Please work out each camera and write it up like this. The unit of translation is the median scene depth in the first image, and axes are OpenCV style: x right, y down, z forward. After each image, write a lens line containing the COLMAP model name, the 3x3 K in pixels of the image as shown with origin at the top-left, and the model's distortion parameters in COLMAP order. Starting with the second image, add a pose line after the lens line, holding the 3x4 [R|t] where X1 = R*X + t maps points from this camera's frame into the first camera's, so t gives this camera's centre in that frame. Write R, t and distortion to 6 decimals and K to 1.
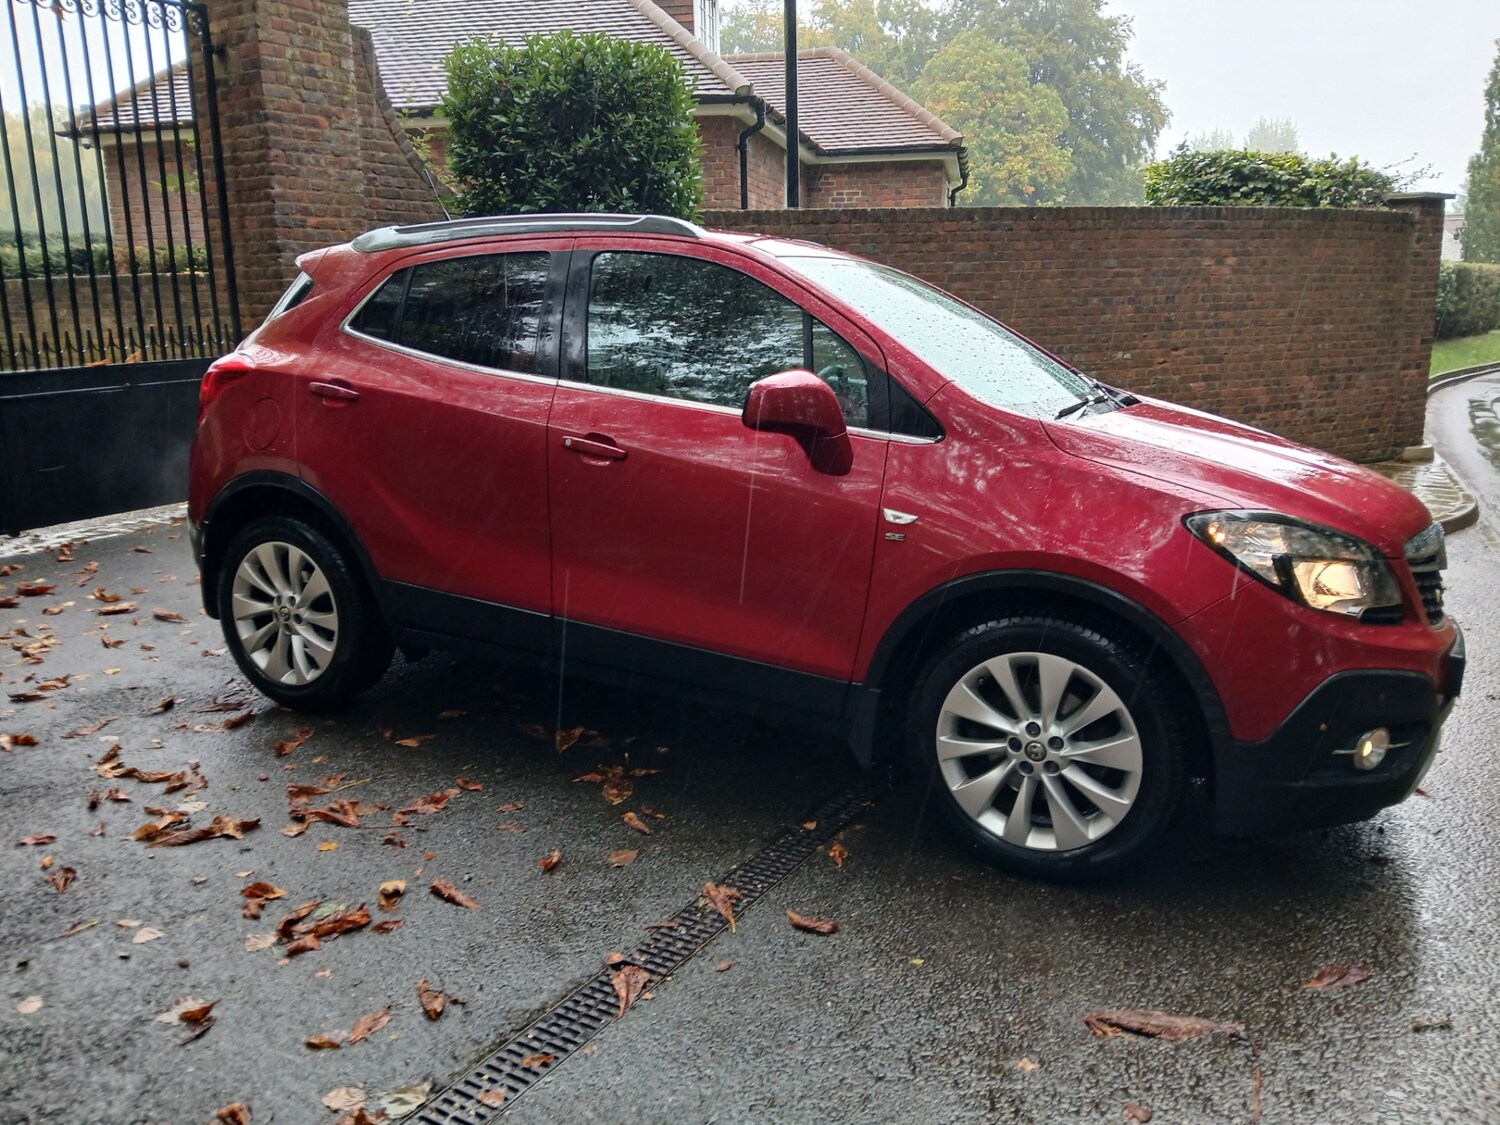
lens RADIAL K [[1178.7, 0, 754.5], [0, 1178.7, 561.4], [0, 0, 1]] dist [0.035664, -0.089184]
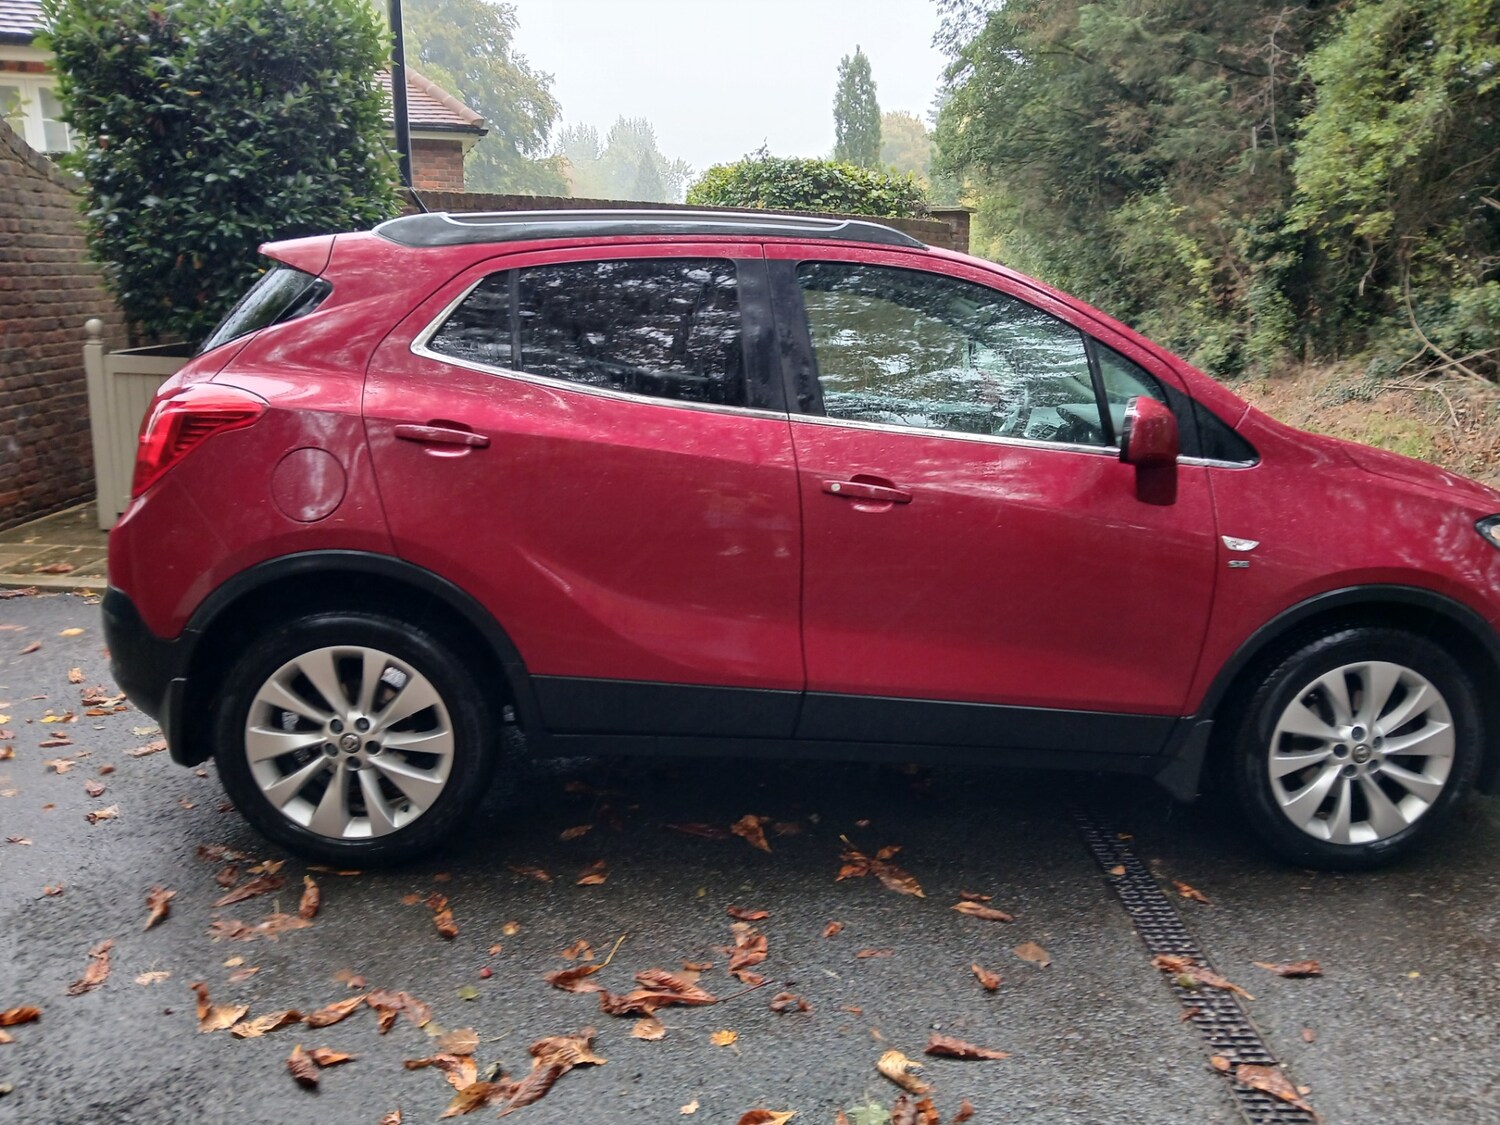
lens RADIAL K [[1190.9, 0, 760.4], [0, 1190.9, 560.1], [0, 0, 1]] dist [0.038878, -0.098784]
pose [[0.864022, -0.095345, 0.494344, -0.307450], [0.090970, 0.995308, 0.032967, -0.039907], [-0.495167, 0.016487, 0.868641, 0.137880]]
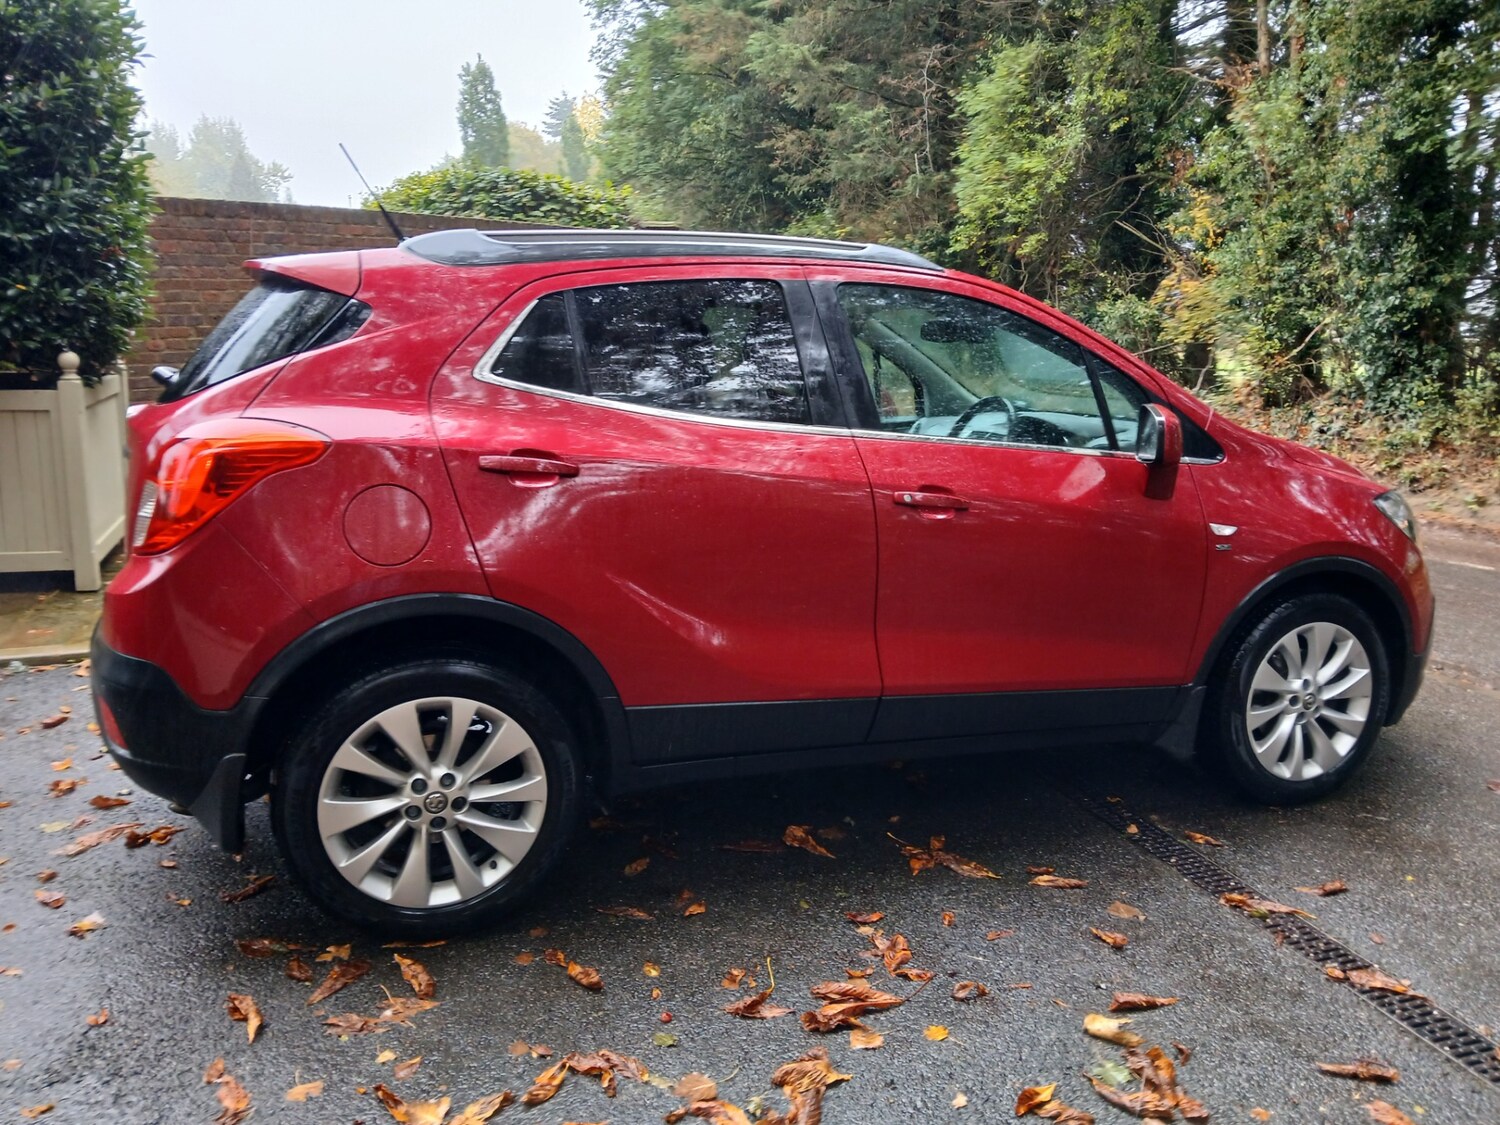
lens RADIAL K [[1190.9, 0, 760.4], [0, 1190.9, 560.1], [0, 0, 1]] dist [0.038878, -0.098784]
pose [[0.663093, -0.143210, 0.734710, -0.435351], [0.145569, 0.987460, 0.061098, -0.061180], [-0.734246, 0.066437, 0.675624, 0.232099]]
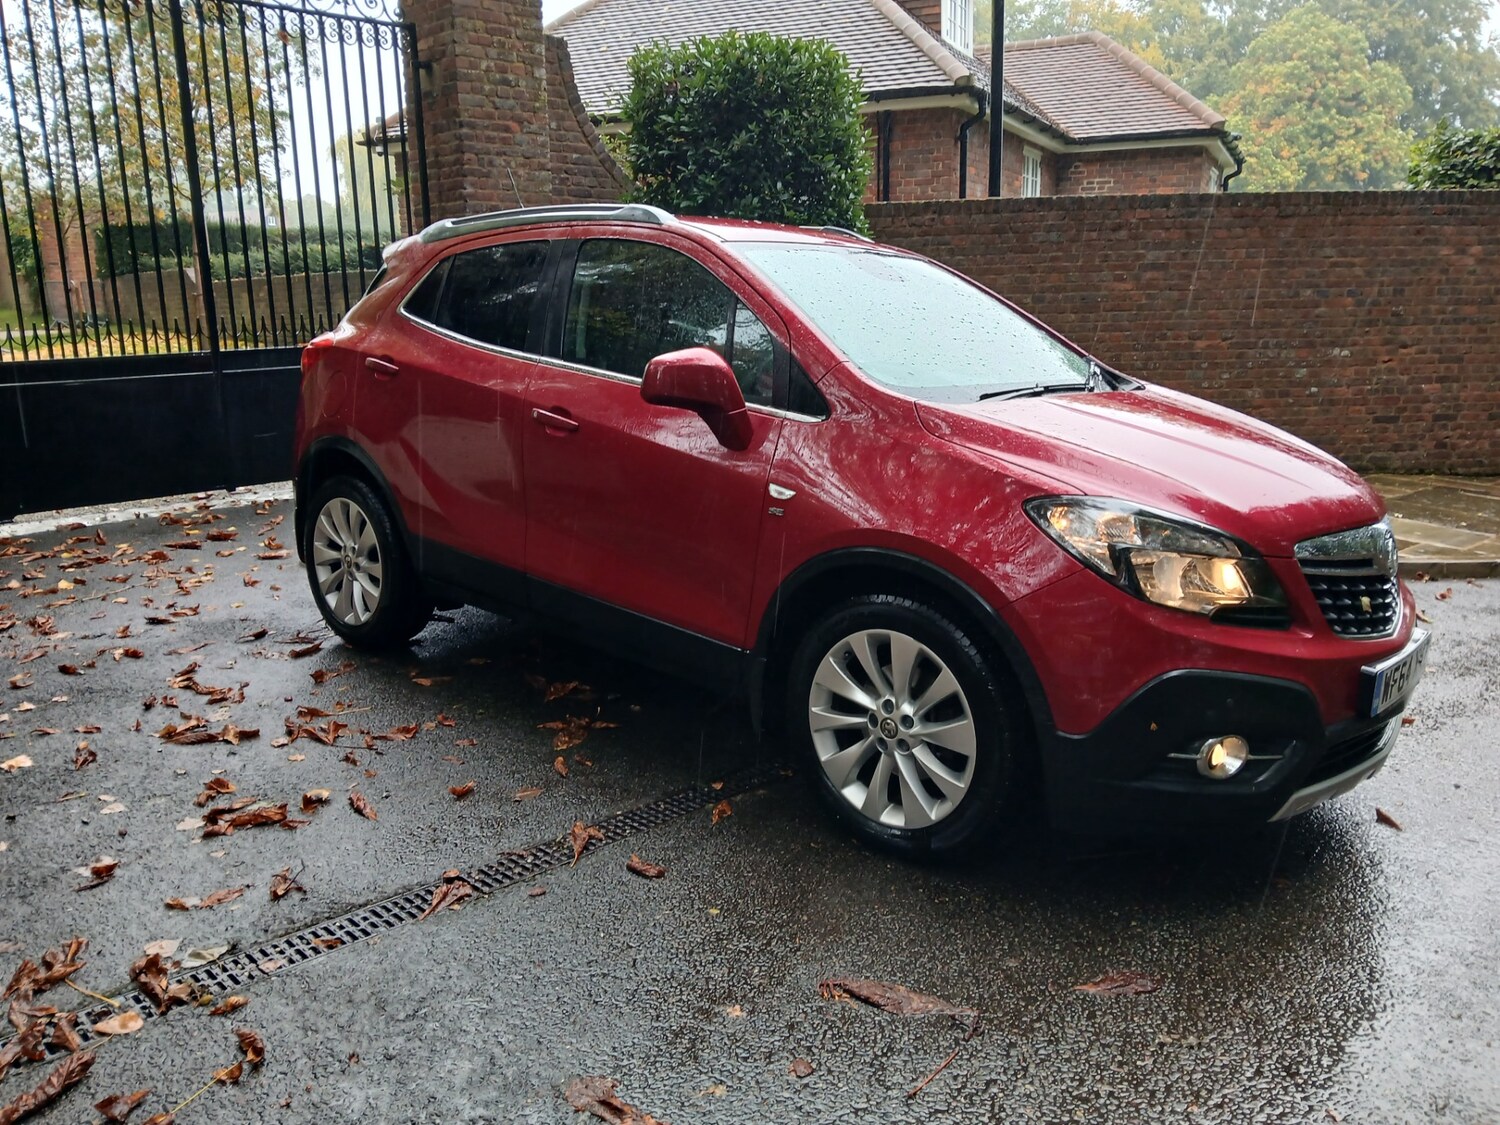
lens RADIAL K [[1178.7, 0, 754.5], [0, 1178.7, 561.4], [0, 0, 1]] dist [0.035664, -0.089184]
pose [[0.966587, 0.057371, -0.249838, 0.153497], [-0.056693, 0.998342, 0.009916, 0.006068], [0.249993, 0.004580, 0.968237, -0.001879]]
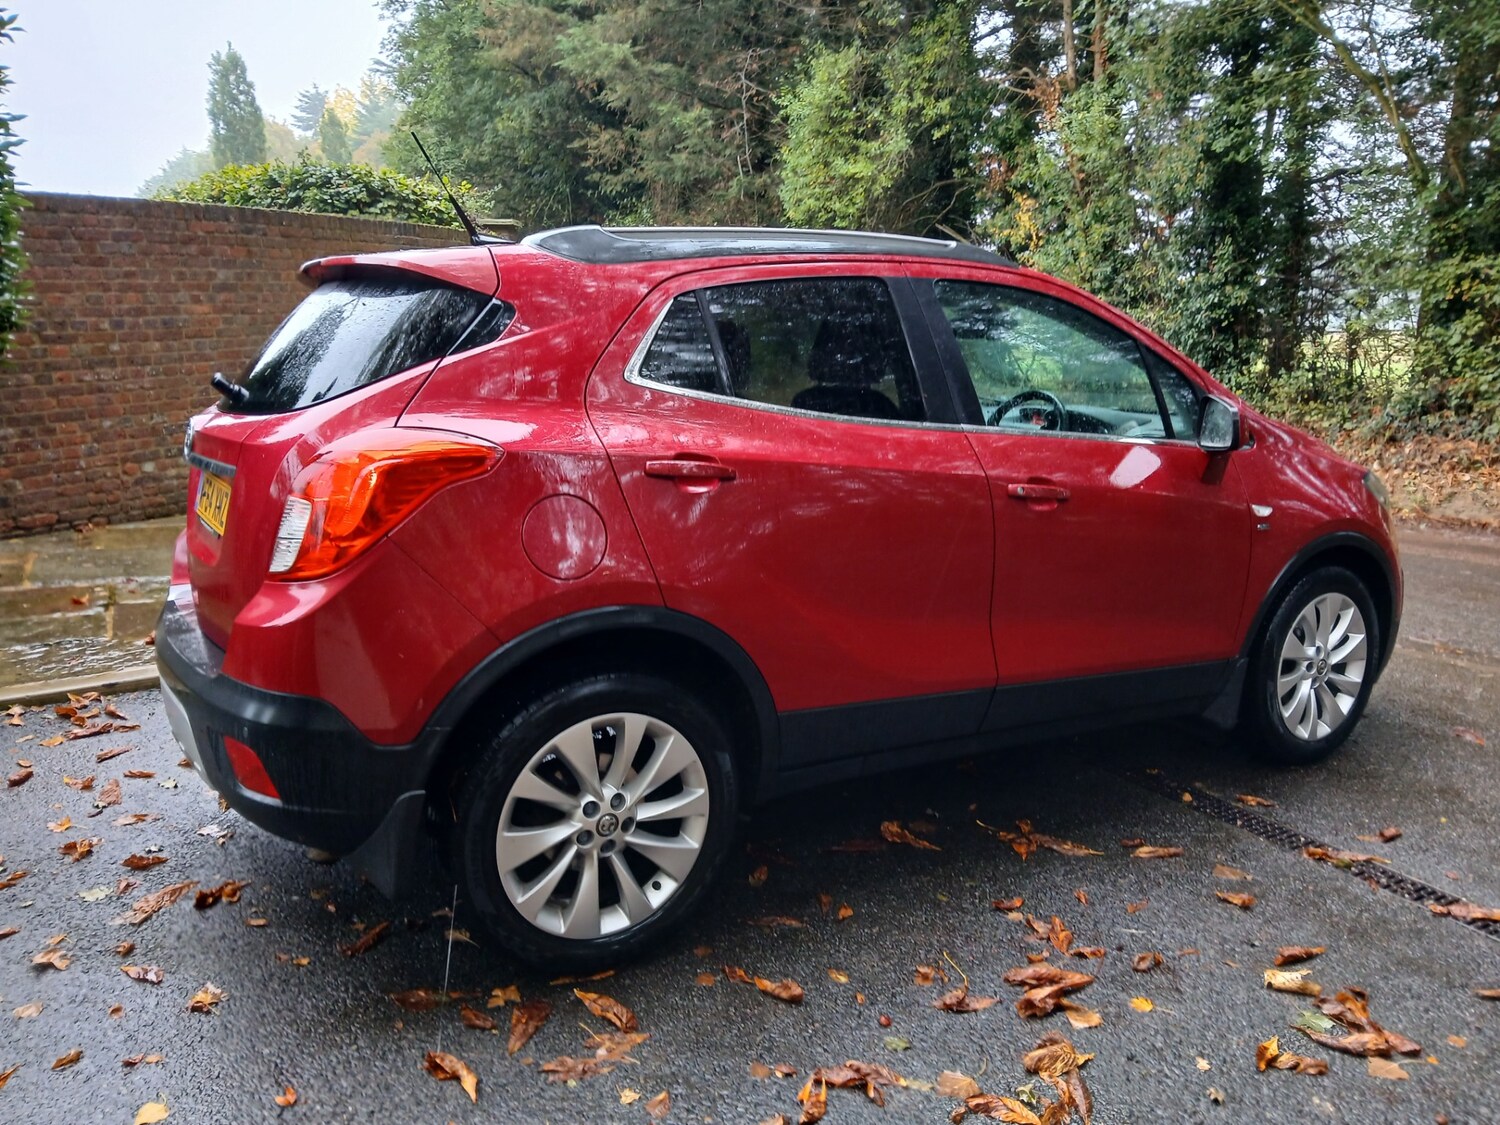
lens RADIAL K [[1190.9, 0, 760.4], [0, 1190.9, 560.1], [0, 0, 1]] dist [0.038878, -0.098784]
pose [[0.504434, -0.168853, 0.846780, -0.506635], [0.175912, 0.980221, 0.090670, -0.080923], [-0.845341, 0.103221, 0.524160, 0.335279]]
